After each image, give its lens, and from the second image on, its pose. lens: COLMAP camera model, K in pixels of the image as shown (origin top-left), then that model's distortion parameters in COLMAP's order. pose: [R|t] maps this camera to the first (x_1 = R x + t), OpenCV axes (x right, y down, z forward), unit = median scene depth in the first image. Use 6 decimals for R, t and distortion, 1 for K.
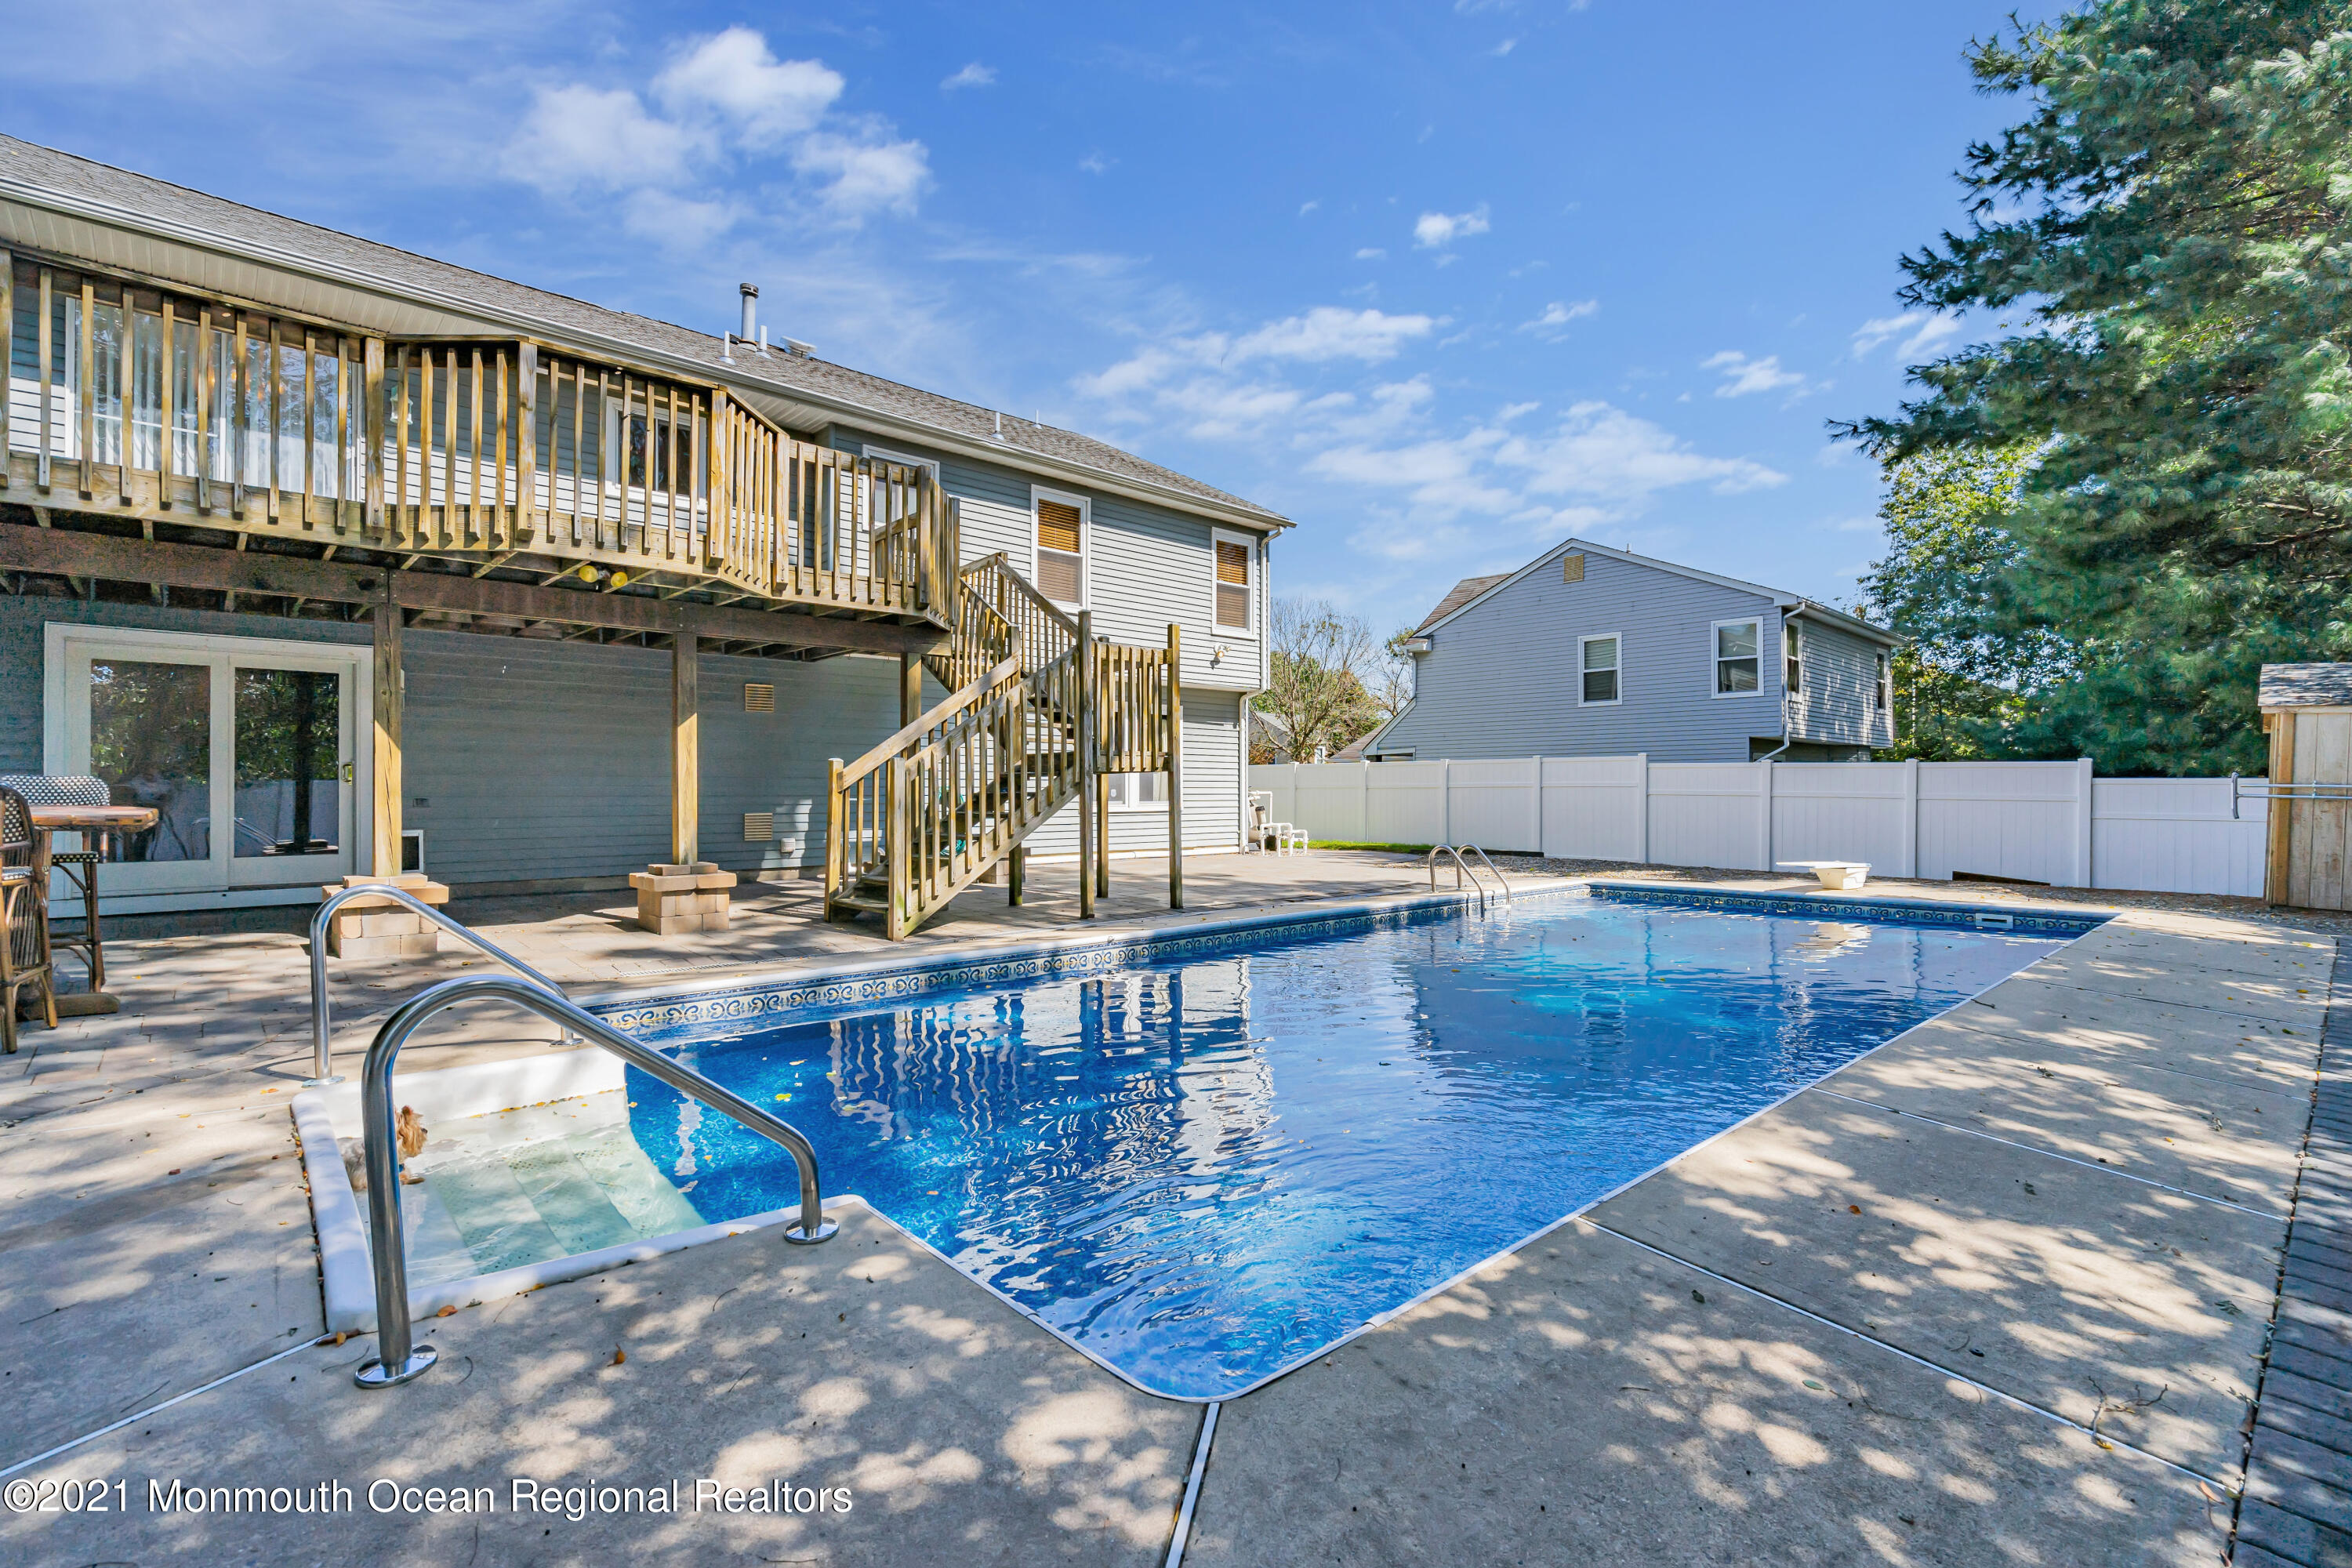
lens RADIAL K [[1059.8, 0, 1169.4], [0, 1059.8, 787.4], [0, 0, 1]] dist [-0.001771, 0.000124]
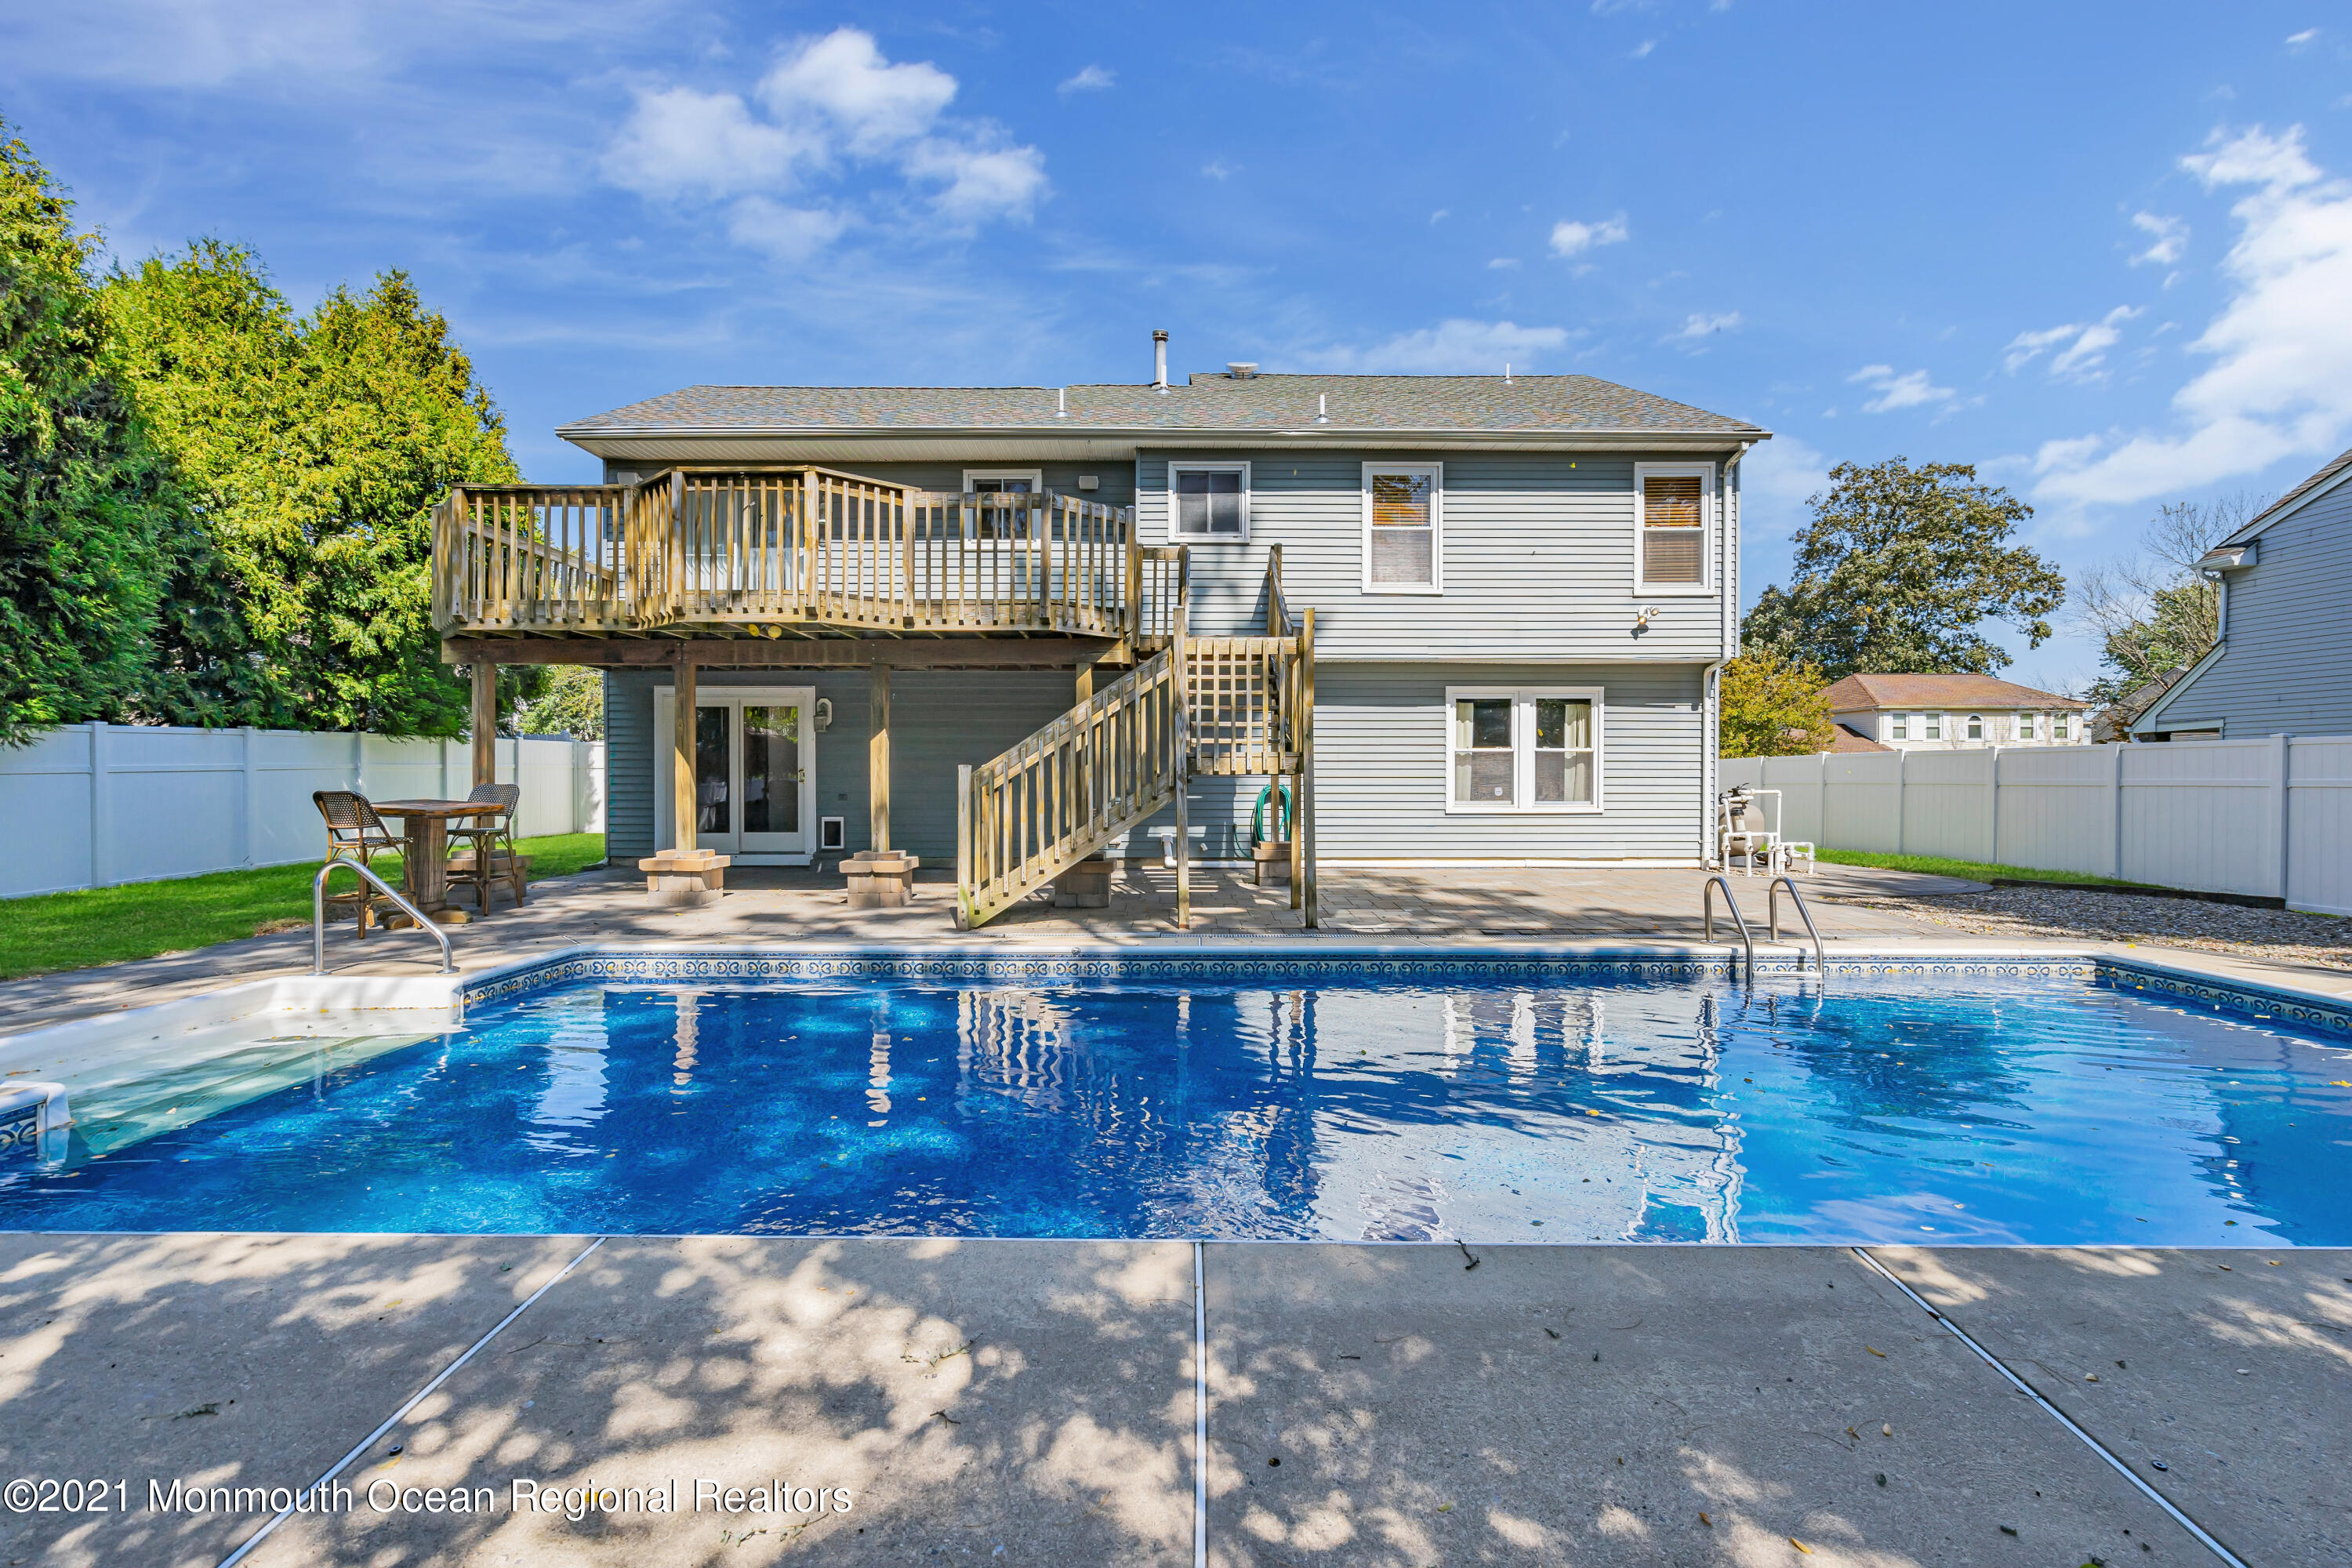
lens RADIAL K [[1057.9, 0, 1187.0], [0, 1057.9, 792.8], [0, 0, 1]] dist [-0.003575, -0.000089]
pose [[0.736073, 0.012276, -0.676790, 0.379396], [0.001050, 0.999814, 0.019277, -0.011766], [0.676901, -0.014900, 0.735923, 0.197541]]
